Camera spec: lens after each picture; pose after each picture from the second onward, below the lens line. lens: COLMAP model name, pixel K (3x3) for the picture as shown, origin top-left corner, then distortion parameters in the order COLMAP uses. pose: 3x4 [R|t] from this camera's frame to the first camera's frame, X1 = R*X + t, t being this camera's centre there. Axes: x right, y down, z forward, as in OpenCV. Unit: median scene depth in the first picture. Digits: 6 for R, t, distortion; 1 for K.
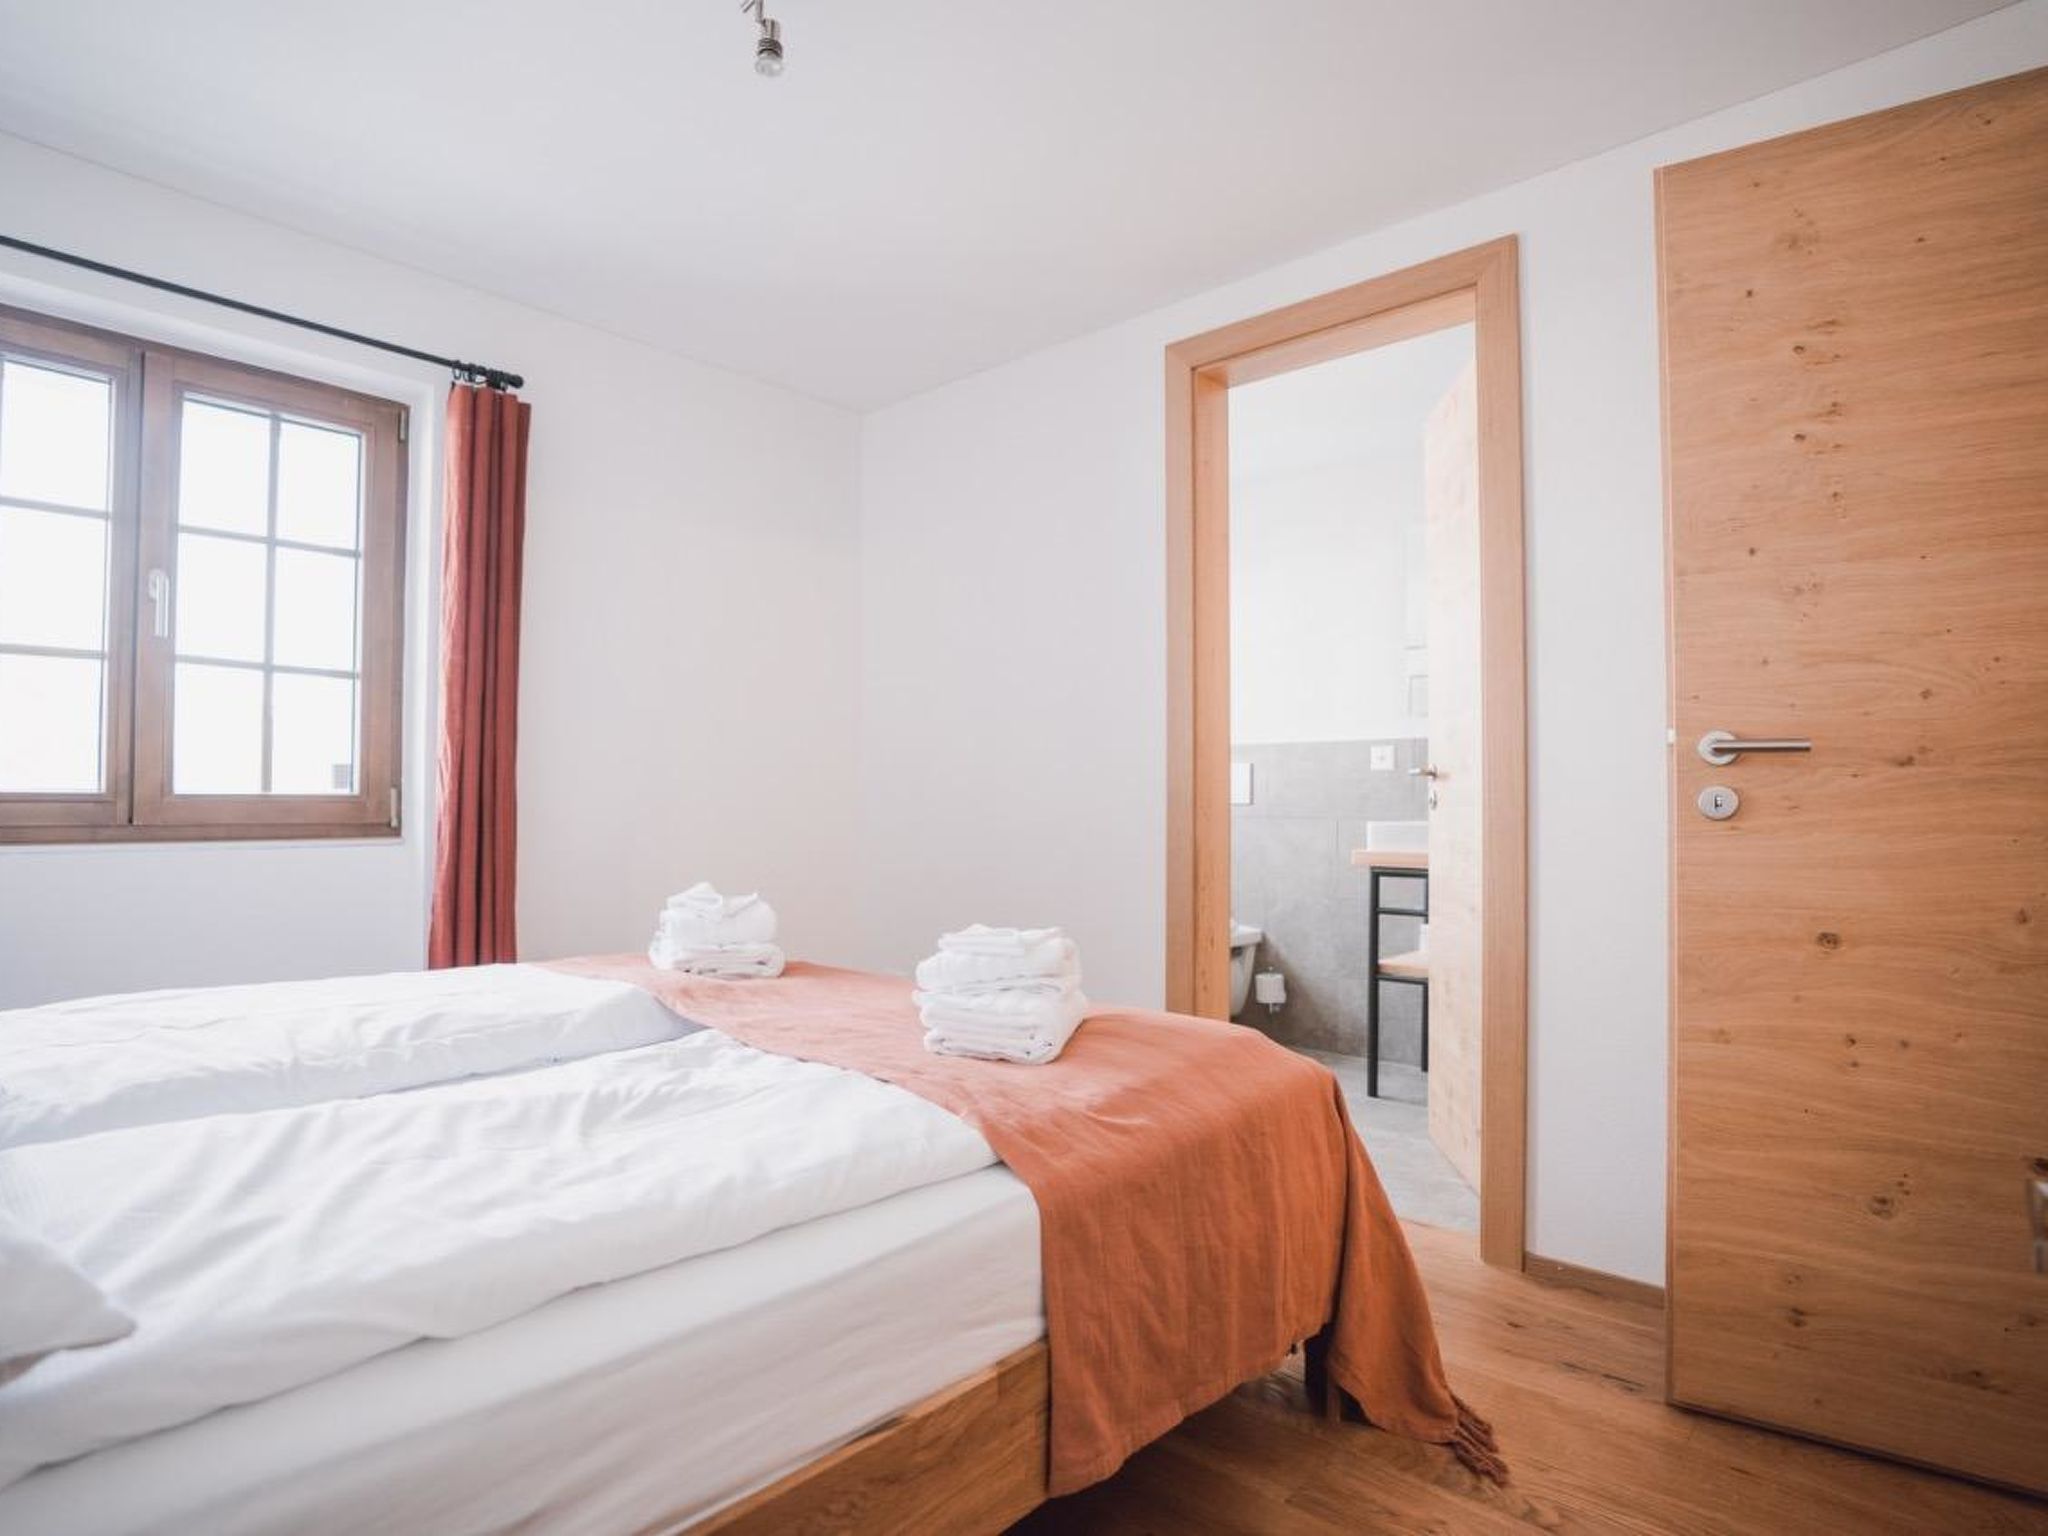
lens RADIAL K [[1055.8, 0, 1024.0], [0, 1055.8, 768.0], [0, 0, 1]] dist [-0.002644, -0.000619]
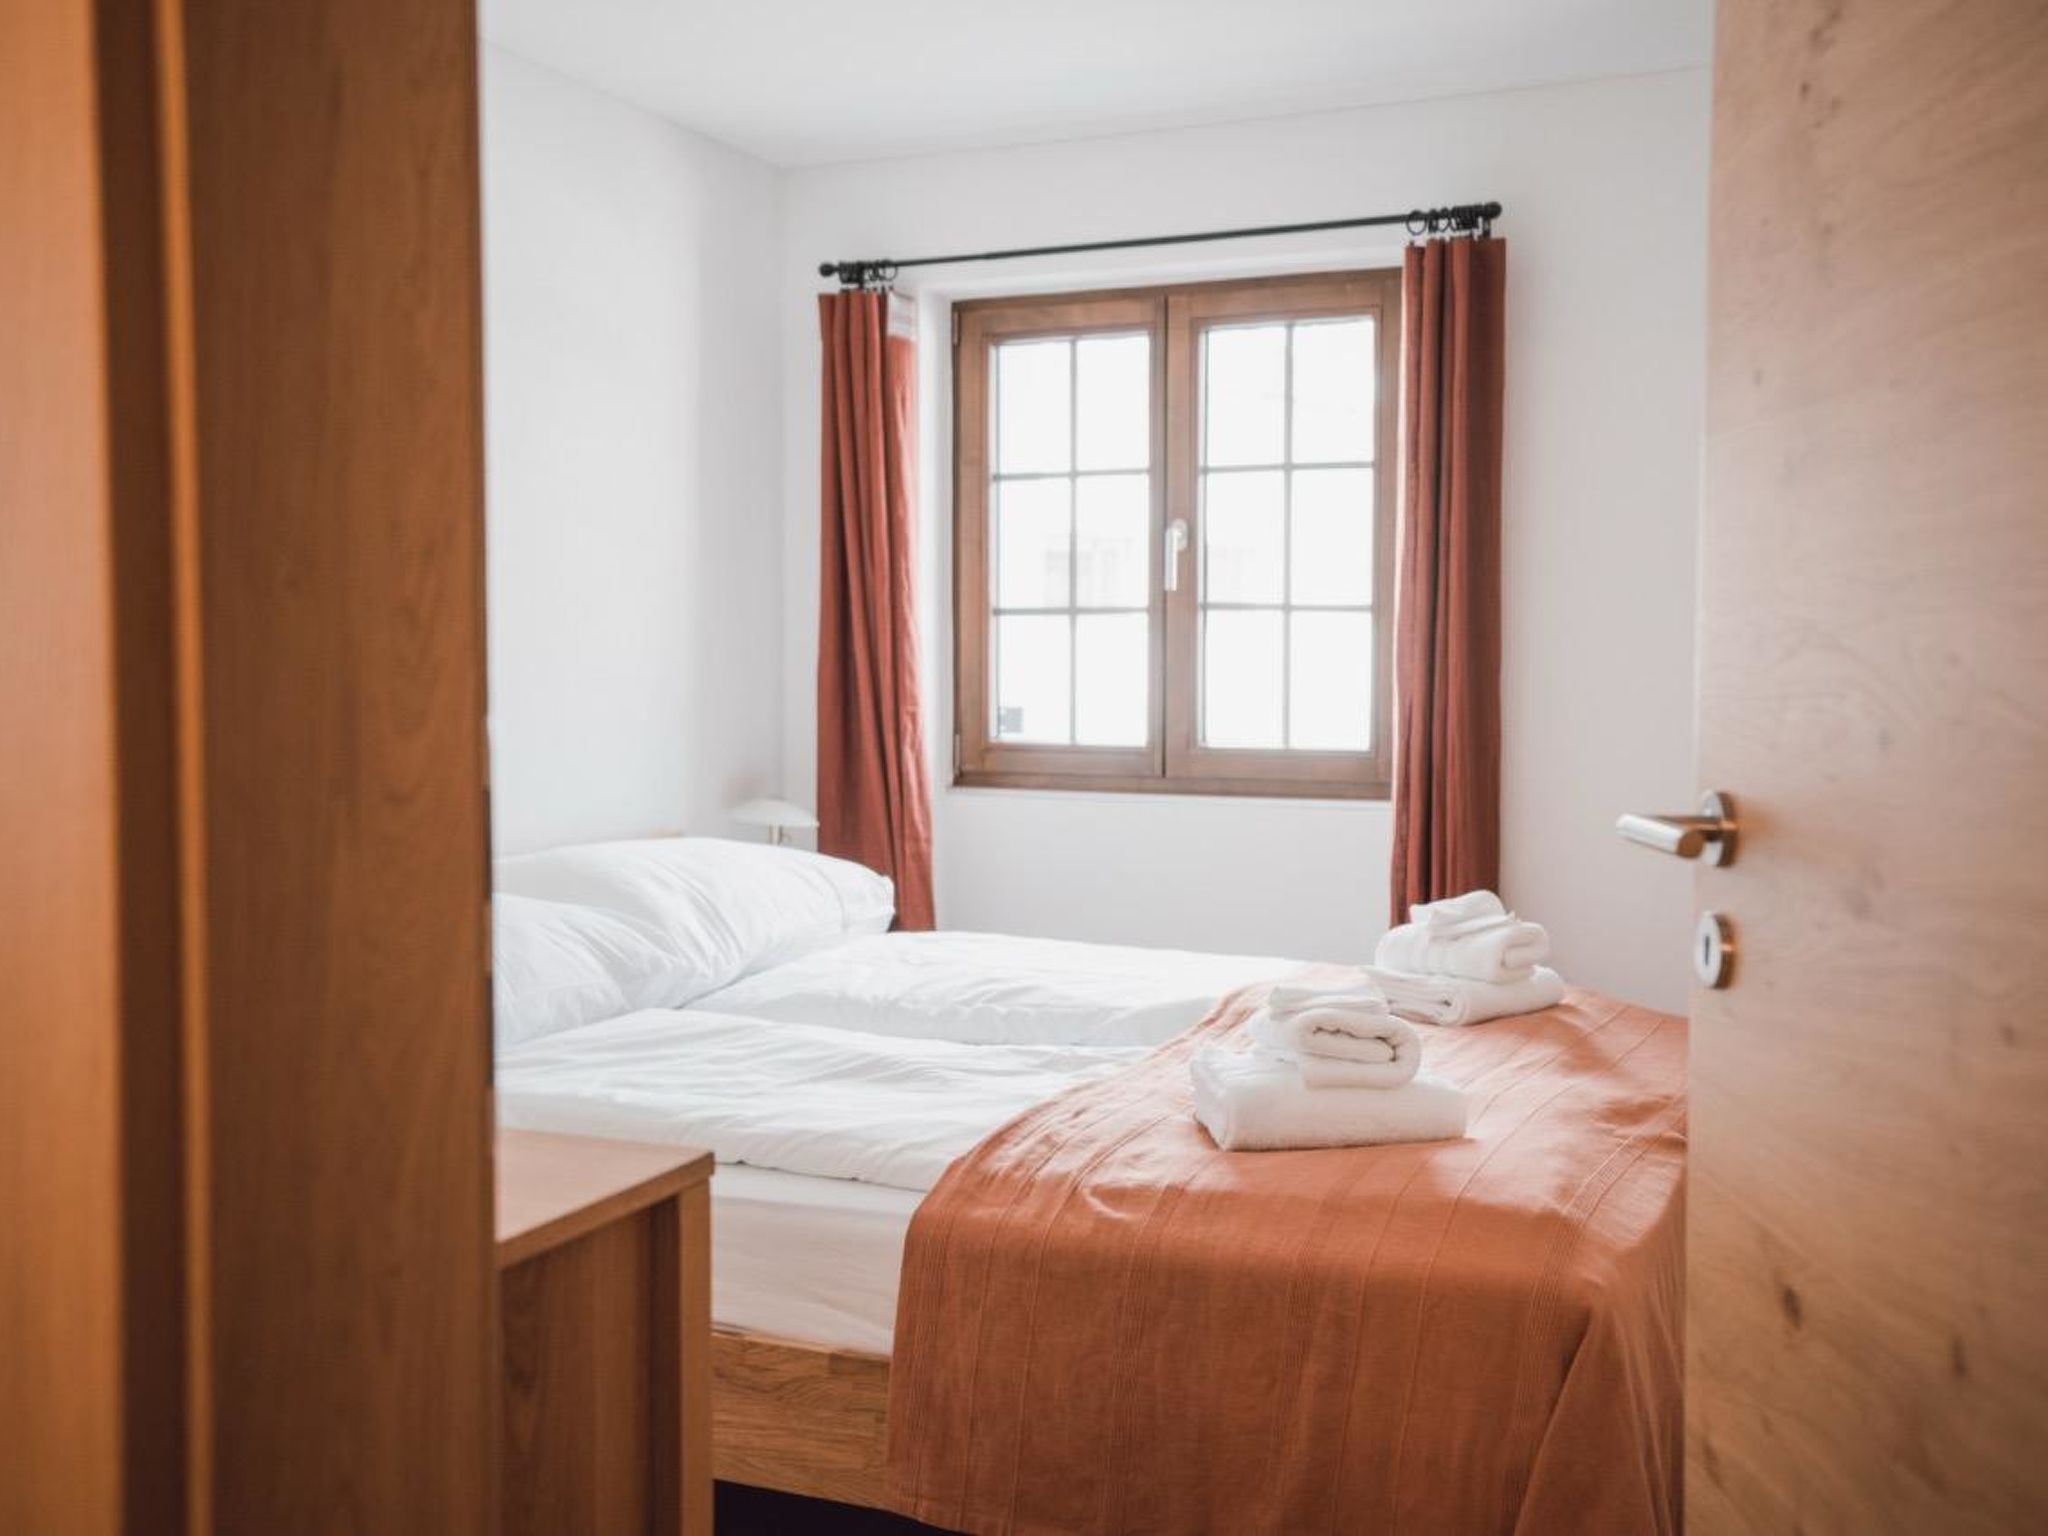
lens RADIAL K [[1876.0, 0, 1024.0], [0, 1876.0, 768.0], [0, 0, 1]] dist [-0.002876, -0.000859]
pose [[0.371260, 0.045013, -0.927437, 0.765039], [0.010164, 0.998567, 0.052534, -0.049690], [0.928473, -0.028930, 0.370271, 0.212632]]
